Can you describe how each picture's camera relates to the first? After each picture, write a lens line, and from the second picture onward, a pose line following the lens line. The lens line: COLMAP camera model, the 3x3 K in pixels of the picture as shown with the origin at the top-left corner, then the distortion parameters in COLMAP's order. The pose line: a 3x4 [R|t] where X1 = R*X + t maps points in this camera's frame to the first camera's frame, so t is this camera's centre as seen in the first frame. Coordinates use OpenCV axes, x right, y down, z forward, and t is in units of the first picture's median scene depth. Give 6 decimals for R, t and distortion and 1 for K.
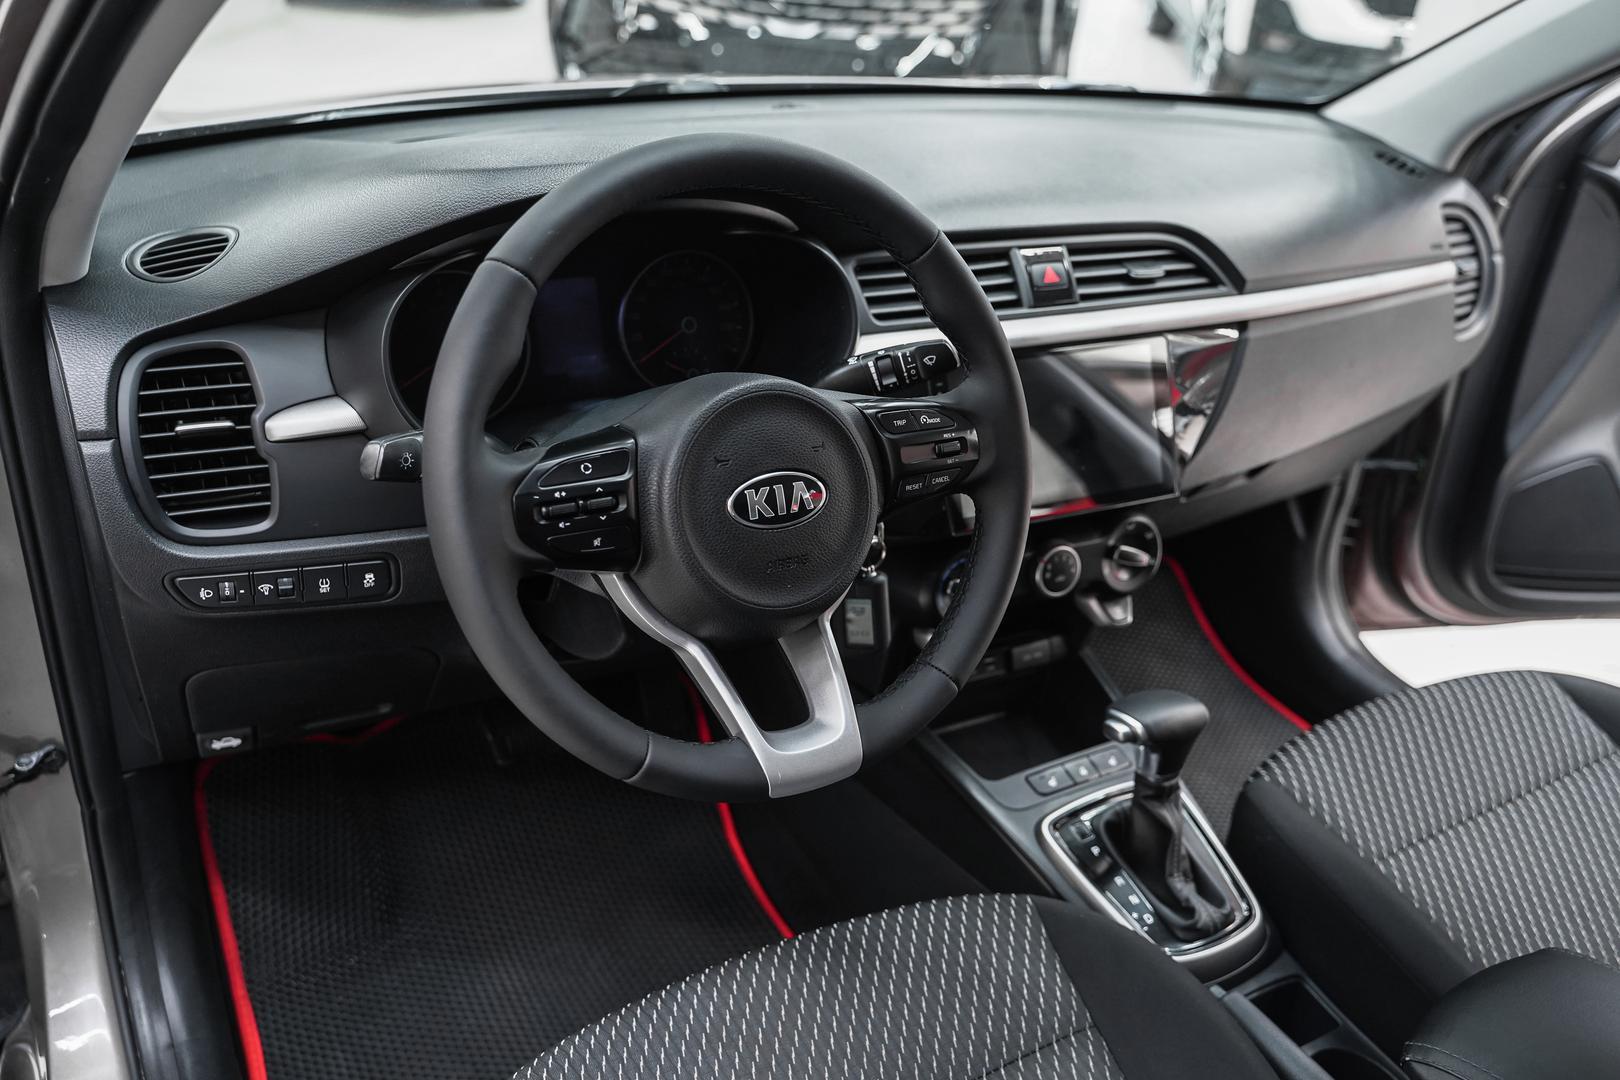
lens RADIAL K [[1351.0, 0, 810.0], [0, 1351.0, 540.0], [0, 0, 1]] dist [-0.008769, 0.003162]
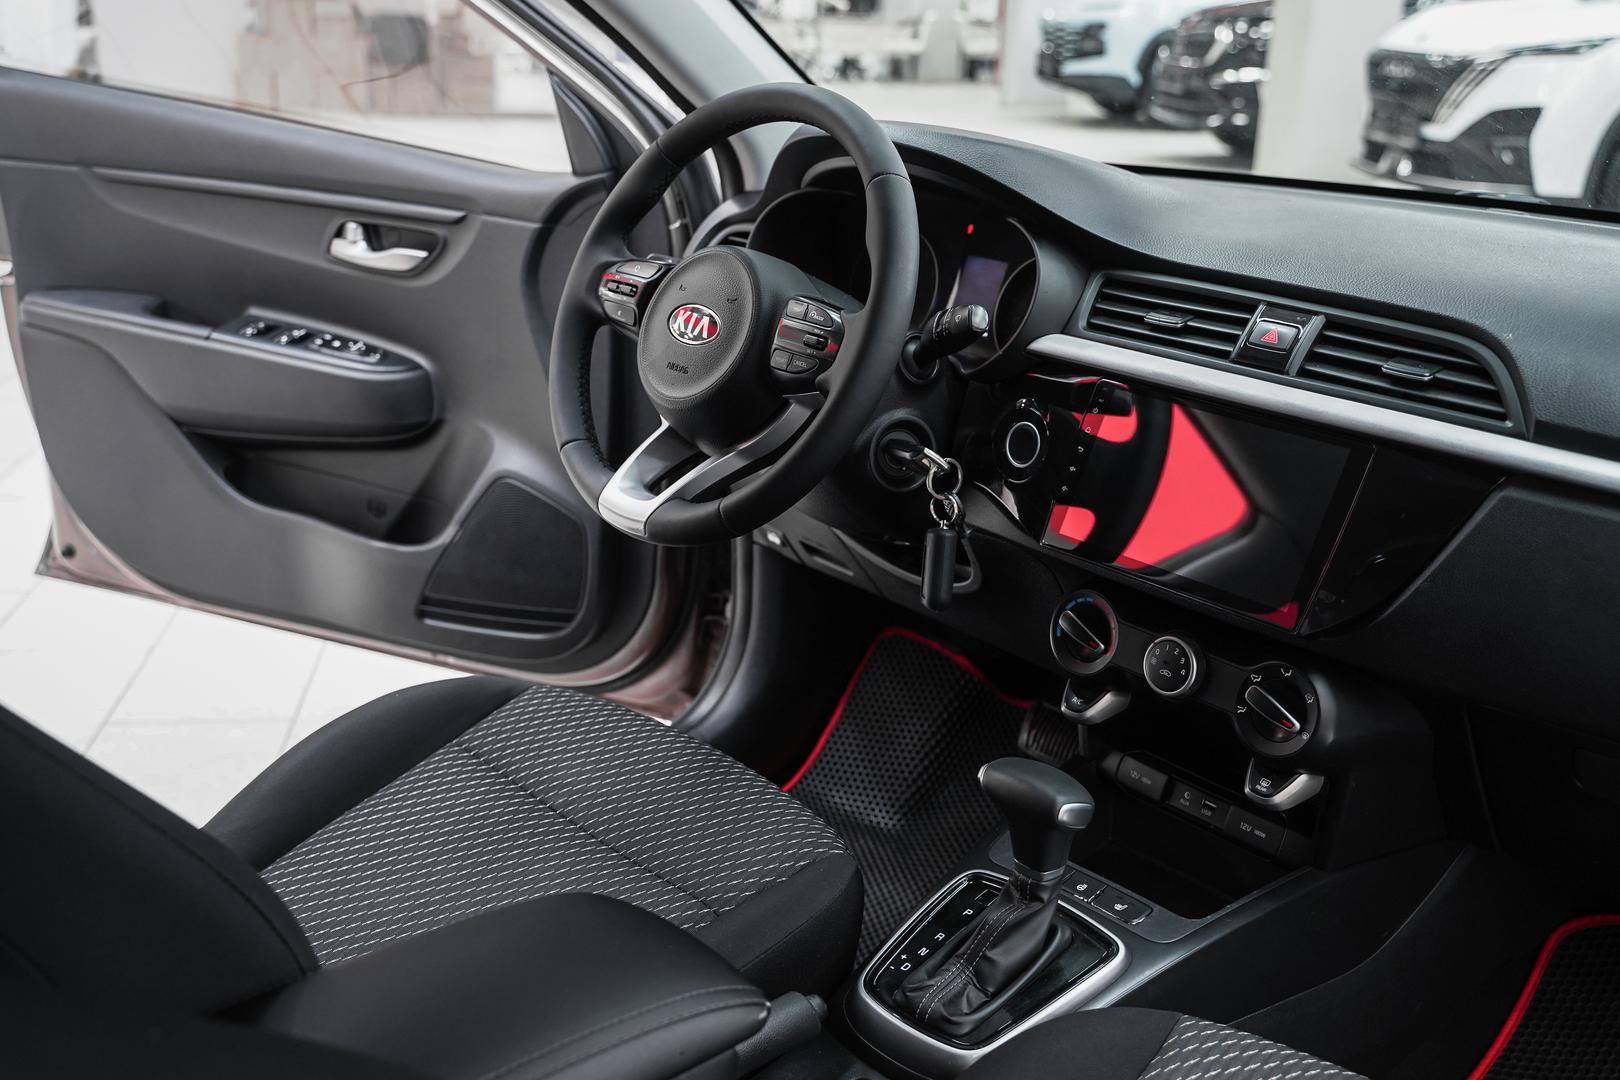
lens RADIAL K [[1651.2, 0, 770.6], [0, 1651.2, 540.7], [0, 0, 1]] dist [-0.011999, 0.025809]
pose [[0.207437, 0.248175, -0.946245, 1.136394], [-0.472309, 0.872483, 0.125289, -0.059407], [0.856676, 0.420931, 0.298200, 0.447961]]
